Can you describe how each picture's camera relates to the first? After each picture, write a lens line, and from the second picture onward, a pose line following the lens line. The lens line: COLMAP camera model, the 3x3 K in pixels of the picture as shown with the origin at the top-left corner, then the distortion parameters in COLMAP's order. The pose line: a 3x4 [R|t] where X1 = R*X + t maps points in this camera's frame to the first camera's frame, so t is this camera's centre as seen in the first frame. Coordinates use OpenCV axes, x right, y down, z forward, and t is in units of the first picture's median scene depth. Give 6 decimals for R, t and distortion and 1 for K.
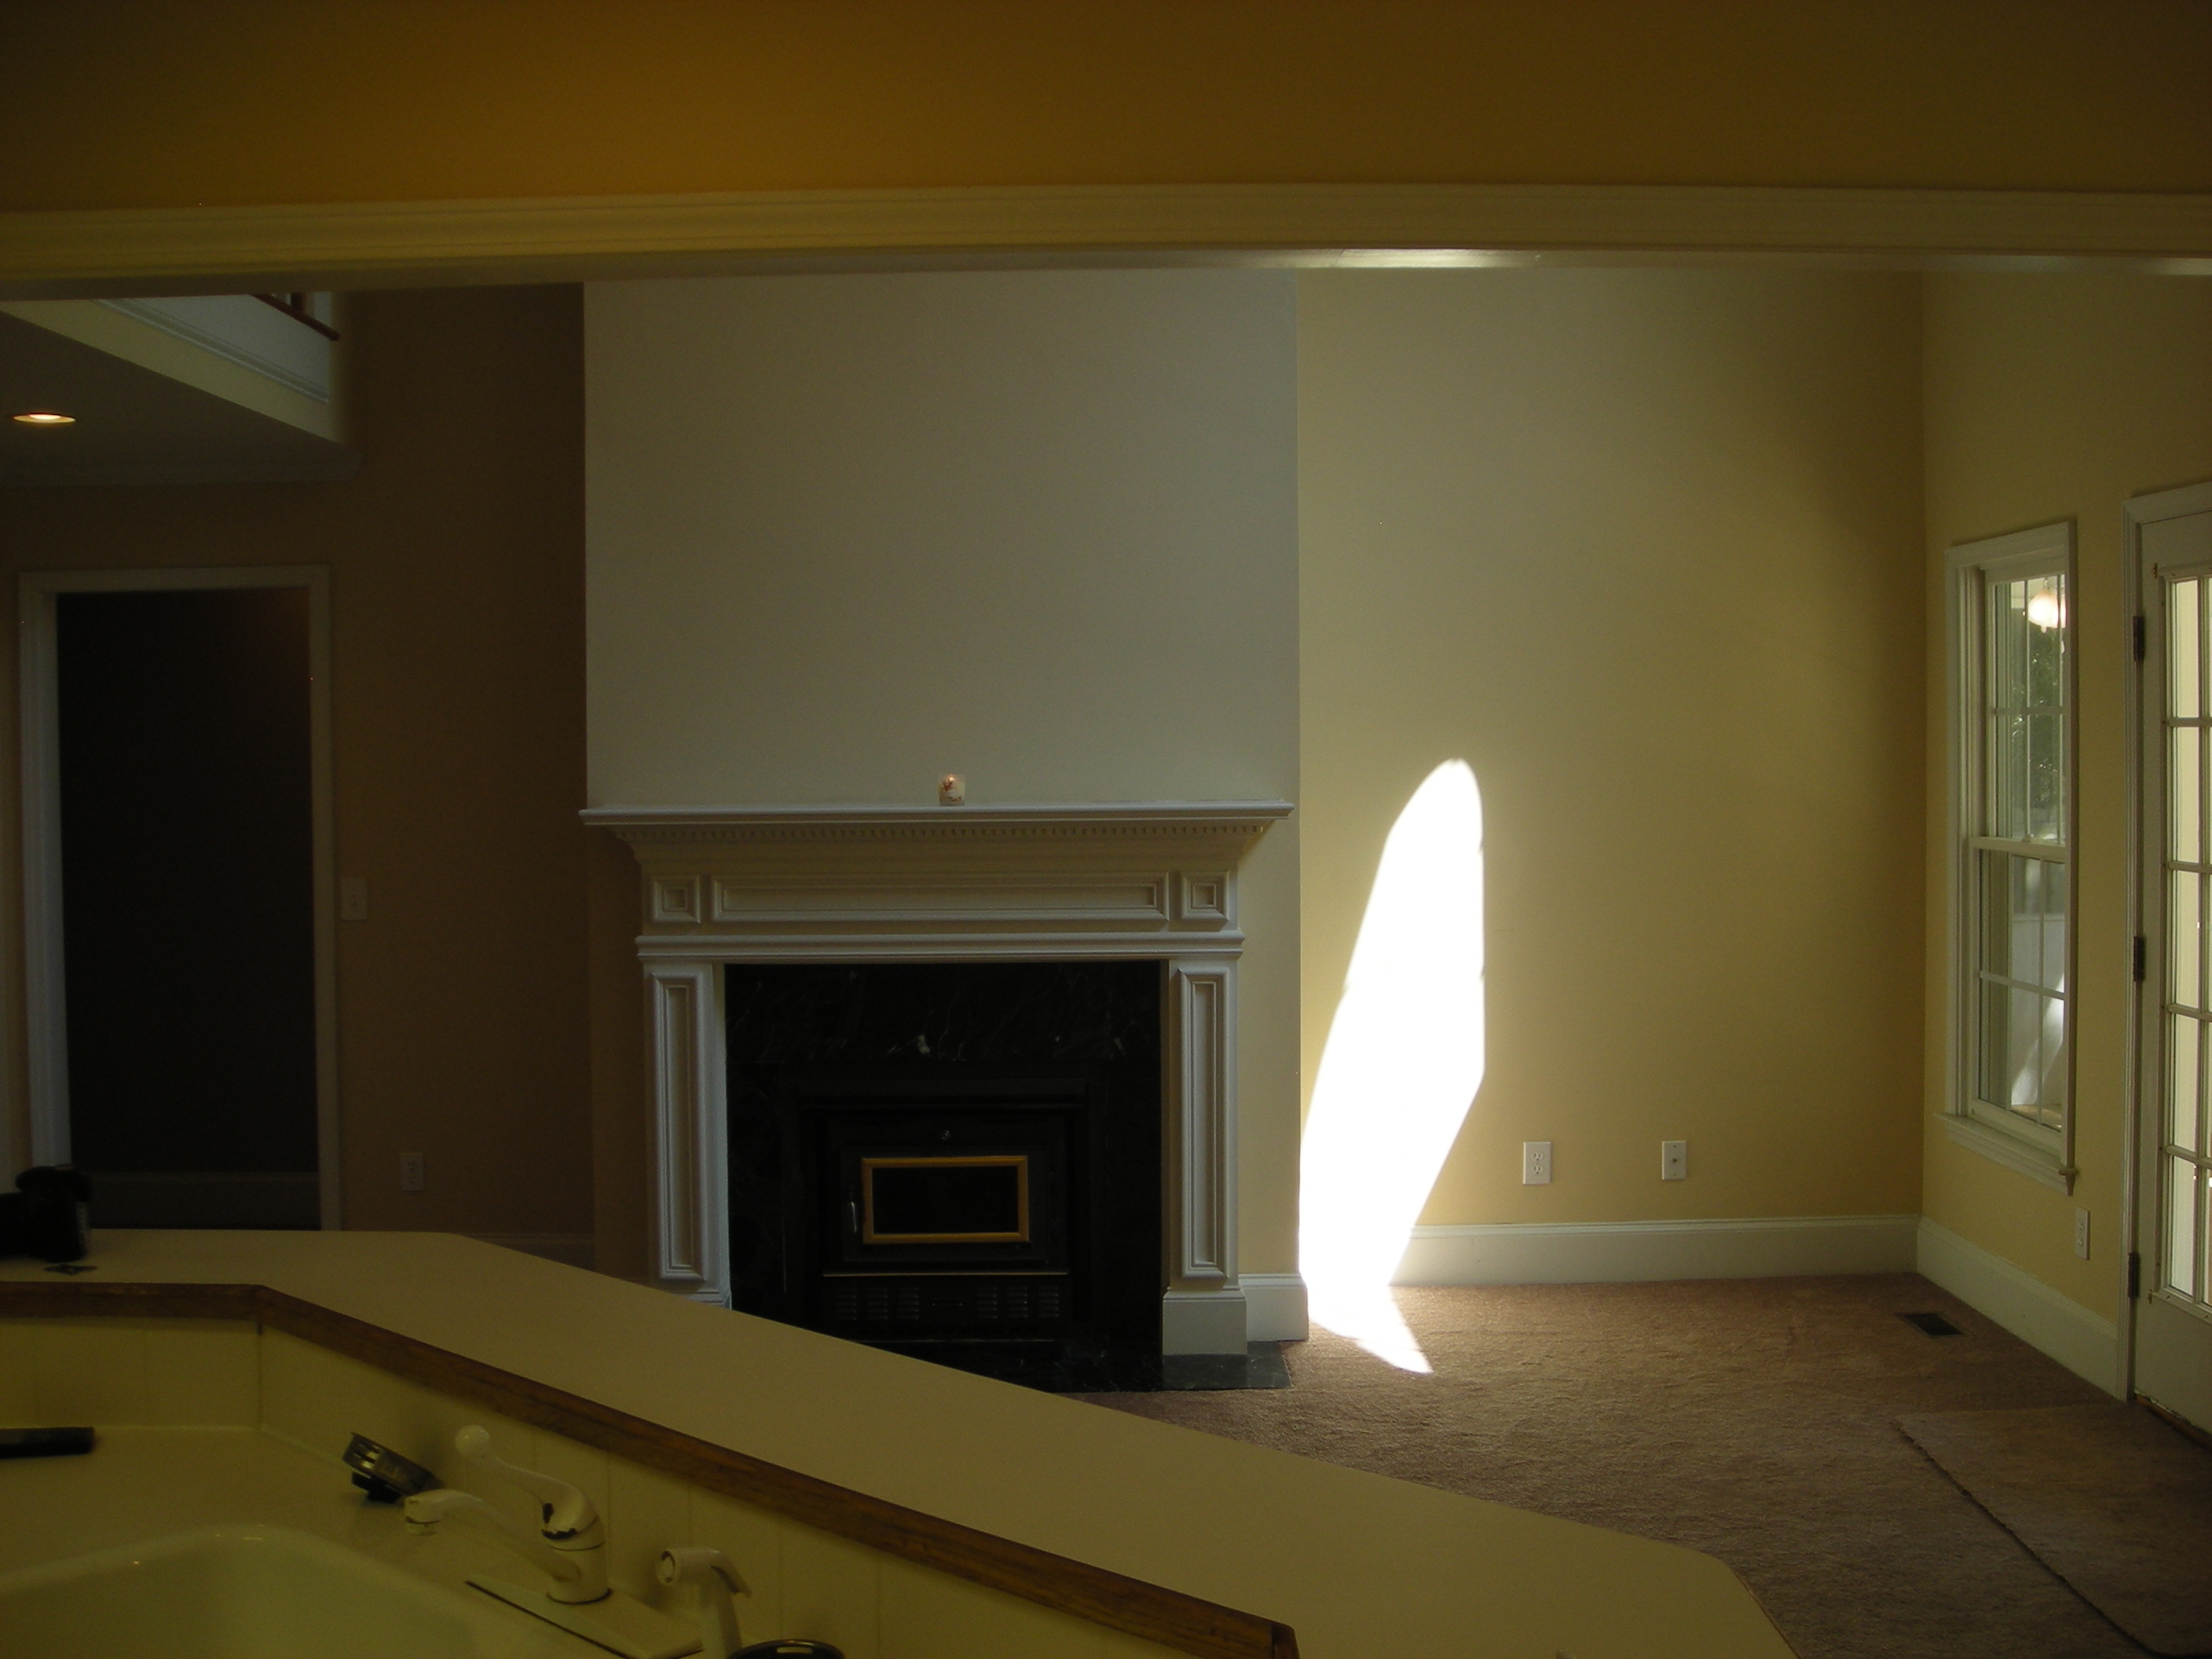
lens RADIAL K [[2529.4, 0, 1106.0], [0, 2529.4, 829.5], [0, 0, 1]] dist [-0.224077, 0.245797]
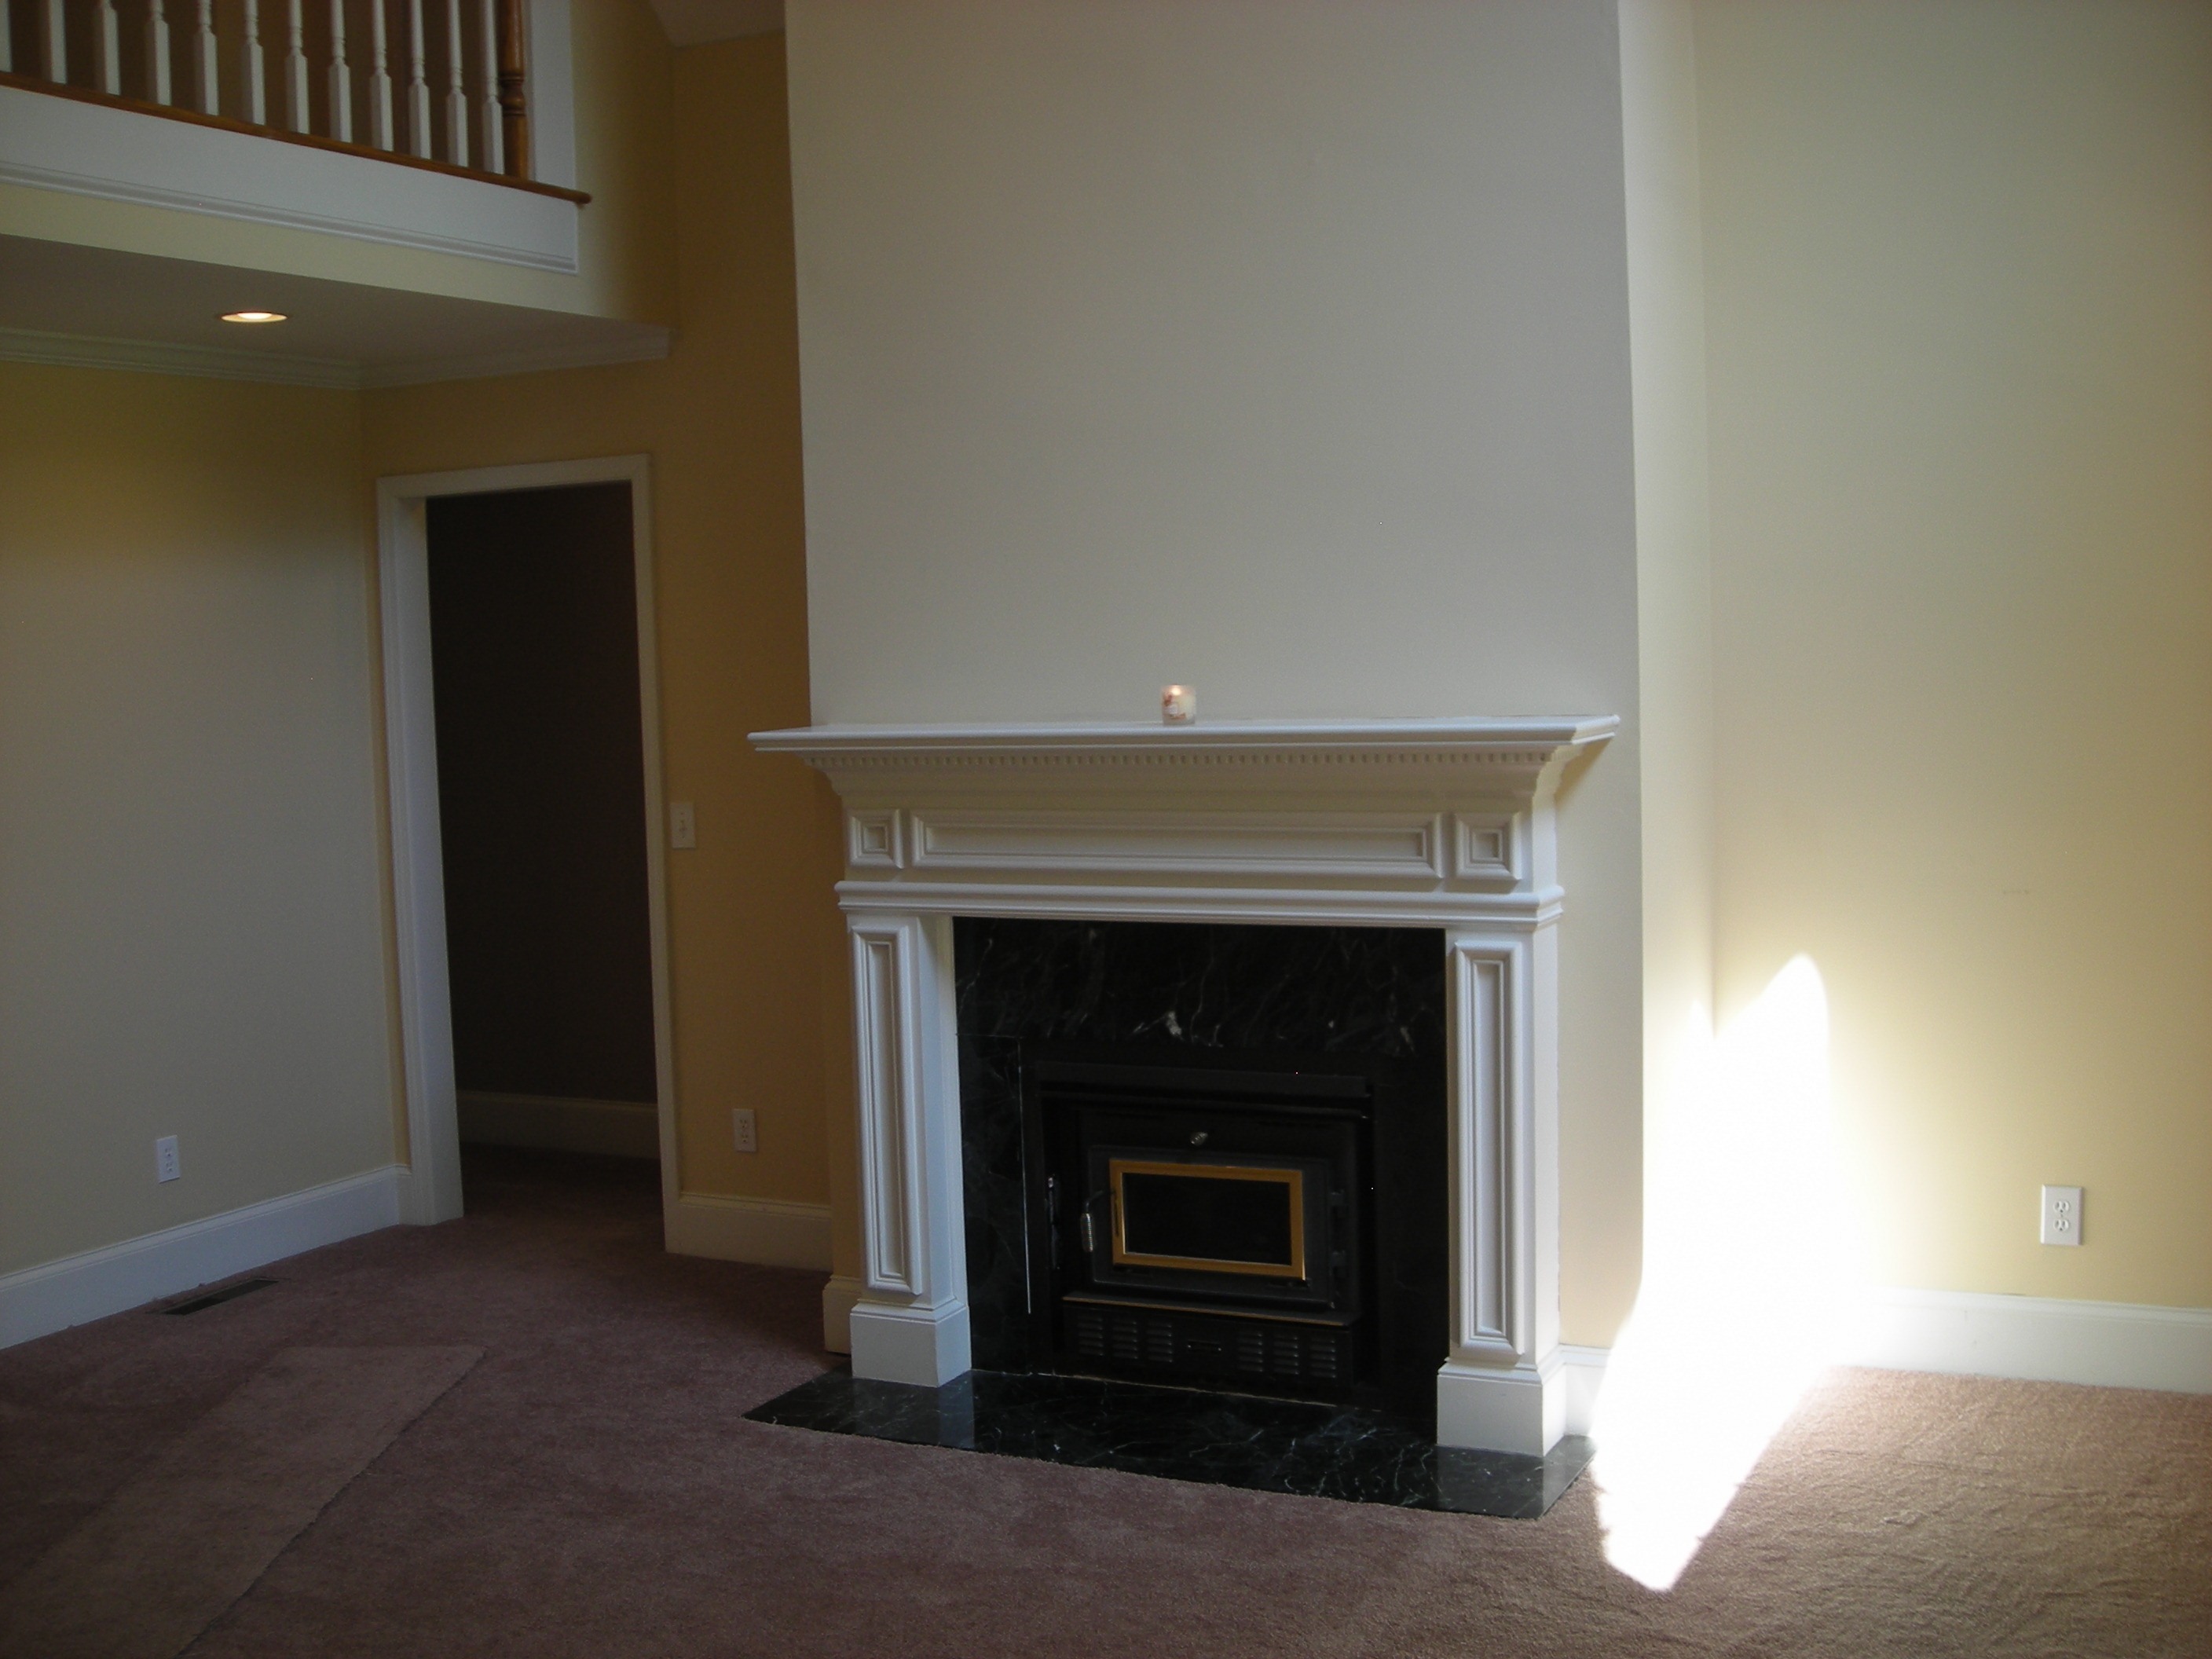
lens RADIAL K [[2529.4, 0, 1106.0], [0, 2529.4, 829.5], [0, 0, 1]] dist [-0.224077, 0.245797]
pose [[0.893284, 0.016177, -0.449202, 0.270737], [0.007031, 0.998727, 0.049949, -0.016405], [0.449438, -0.047777, 0.892033, 0.286671]]
